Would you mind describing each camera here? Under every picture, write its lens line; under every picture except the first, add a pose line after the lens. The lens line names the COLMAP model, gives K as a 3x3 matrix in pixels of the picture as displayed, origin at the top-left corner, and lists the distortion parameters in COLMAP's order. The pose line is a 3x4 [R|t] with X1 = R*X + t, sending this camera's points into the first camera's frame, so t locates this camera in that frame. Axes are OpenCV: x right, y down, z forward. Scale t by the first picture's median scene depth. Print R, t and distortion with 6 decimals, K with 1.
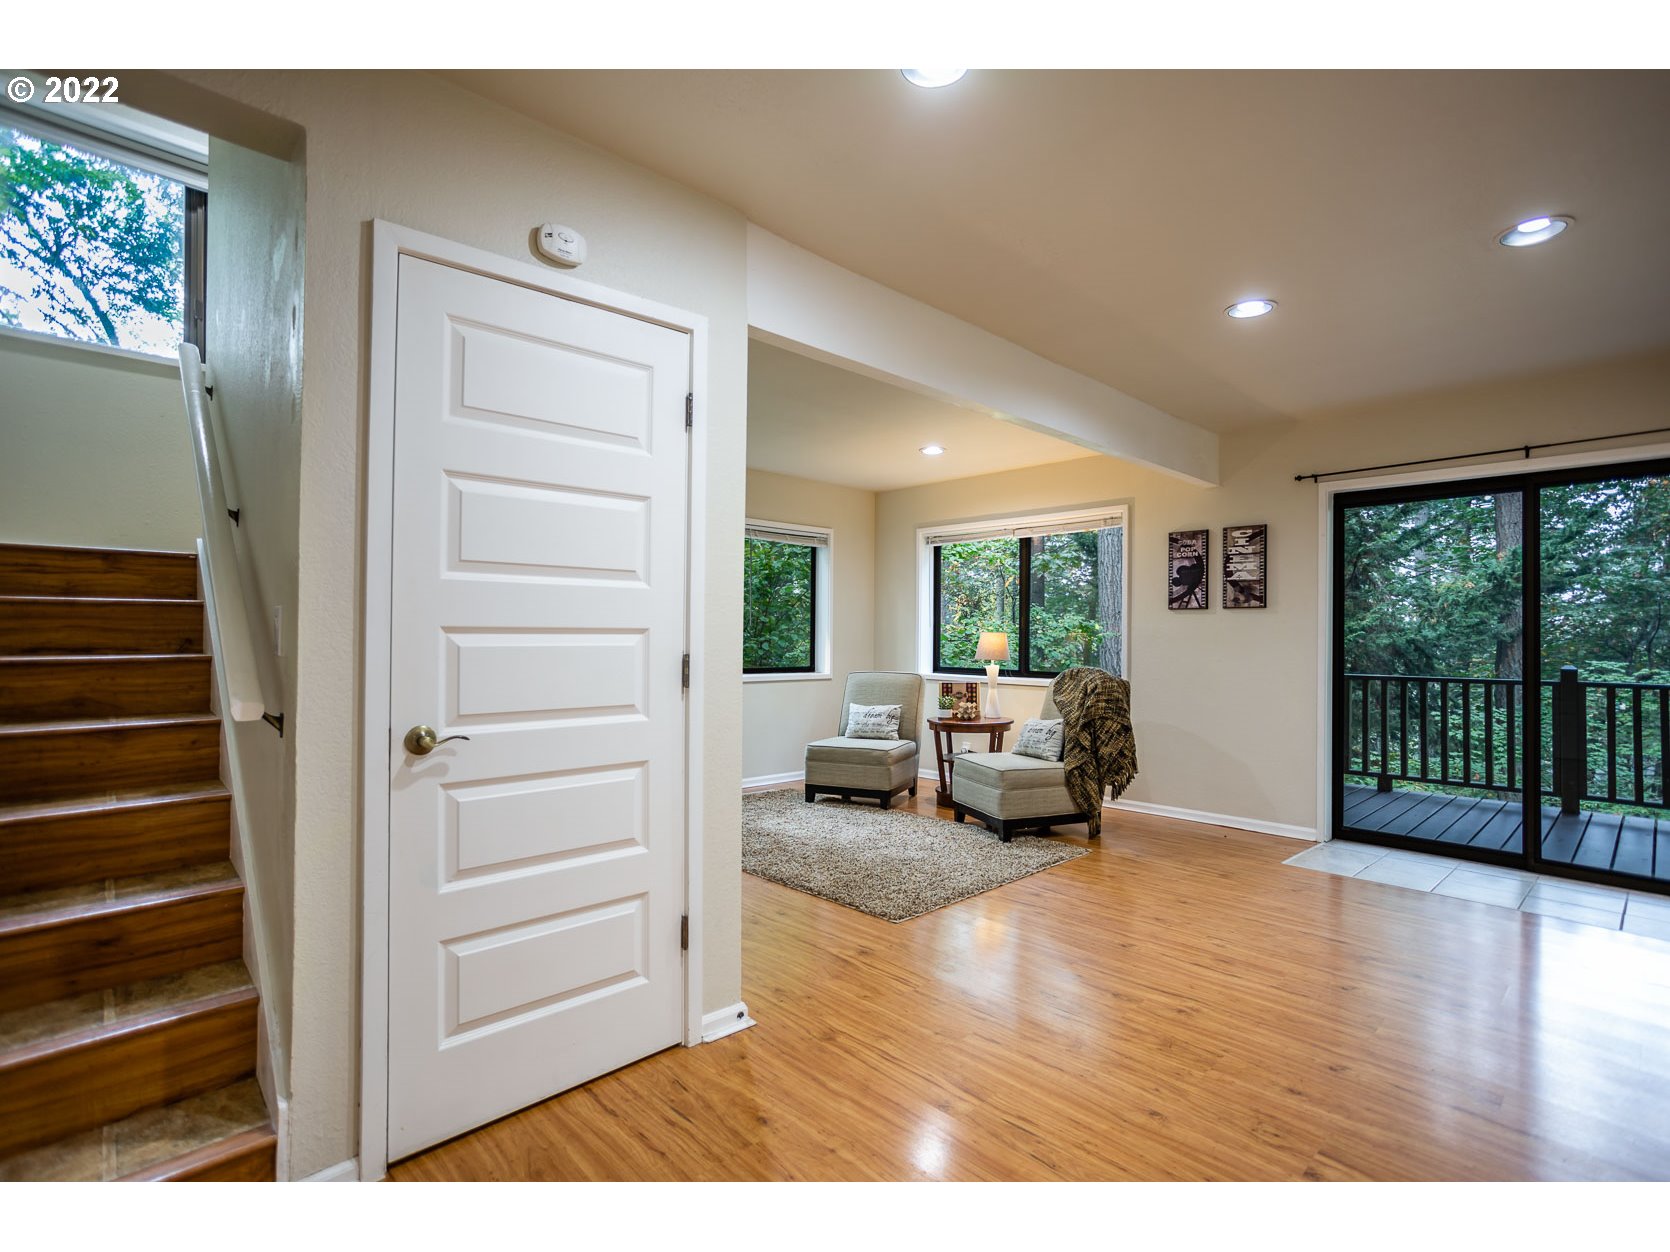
lens RADIAL K [[806.3, 0, 825.7], [0, 806.3, 626.7], [0, 0, 1]] dist [-0.023300, 0.004953]
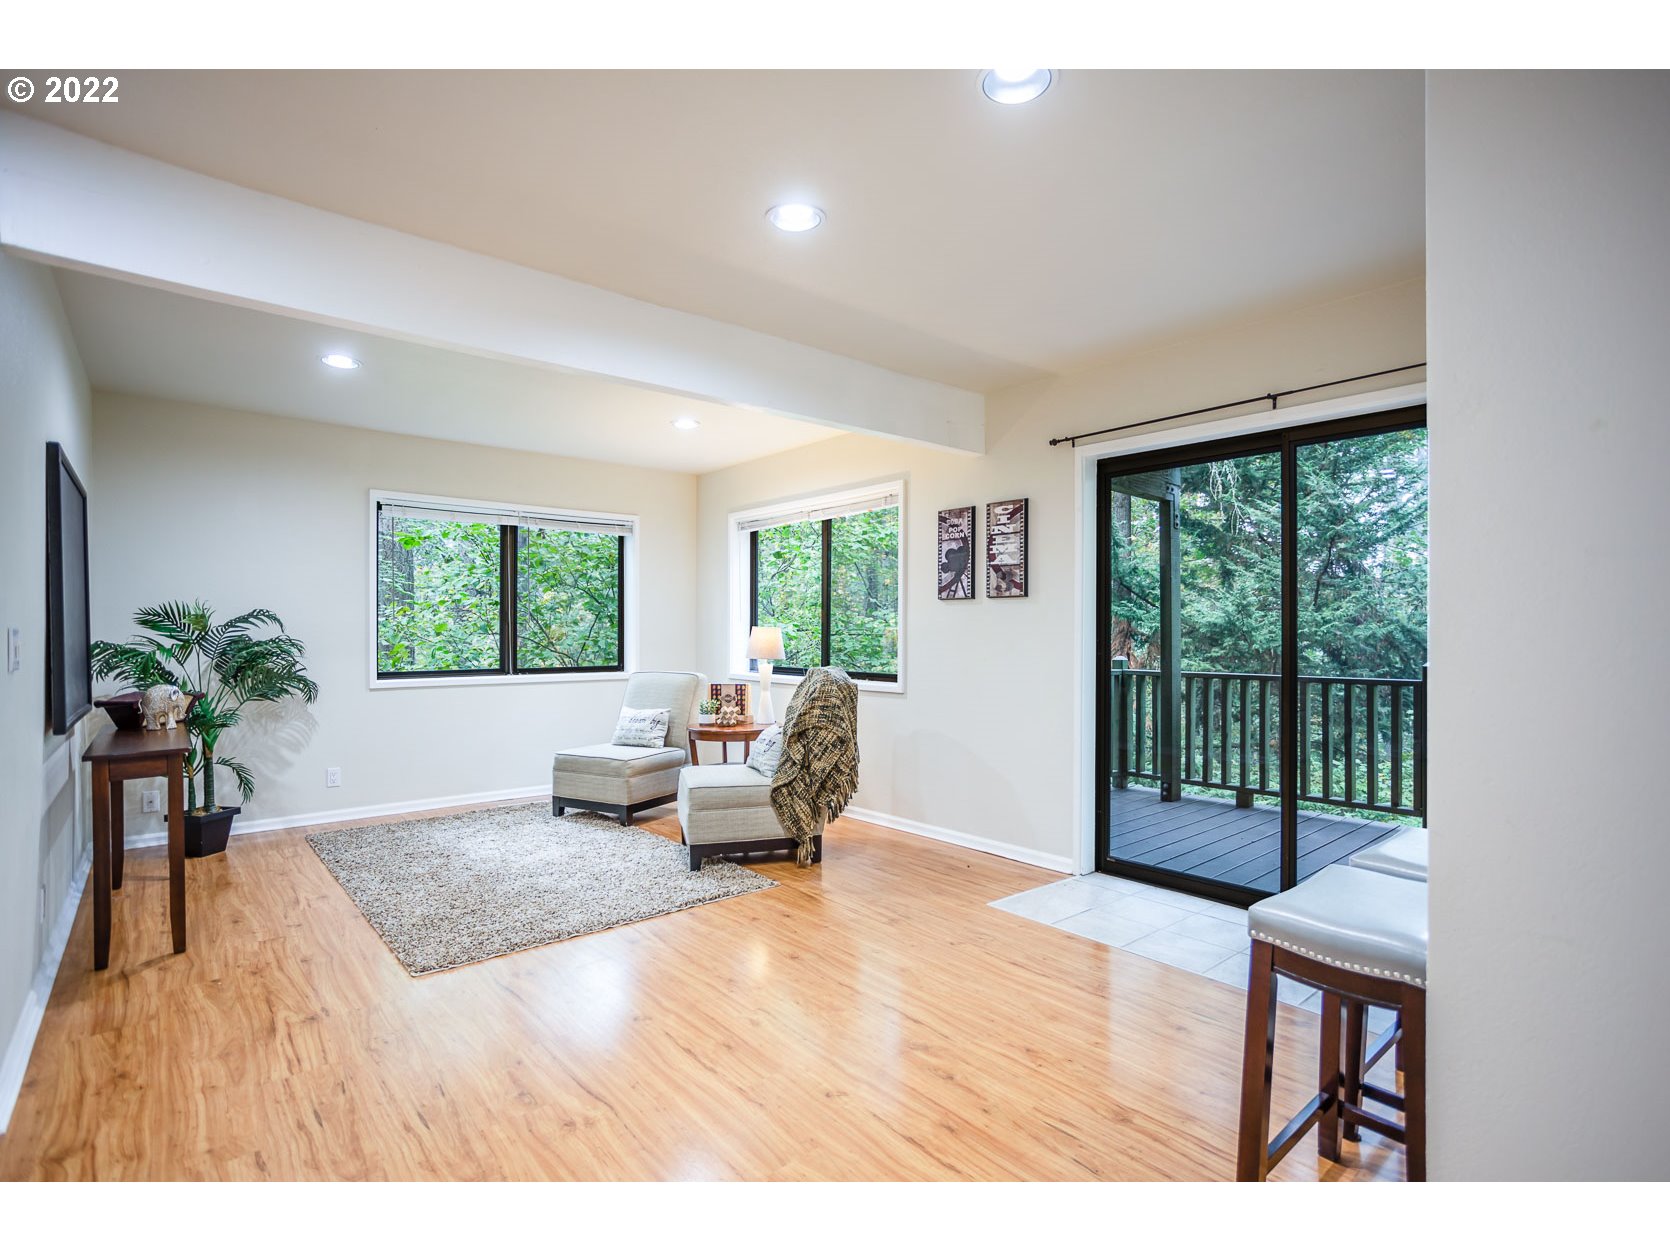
lens RADIAL K [[806.3, 0, 840.4], [0, 806.3, 626.6], [0, 0, 1]] dist [-0.023300, 0.004953]
pose [[0.997901, -0.007513, -0.064323, 0.397136], [0.008078, 0.999931, 0.008521, -0.000890], [0.064254, -0.009022, 0.997893, 0.133684]]
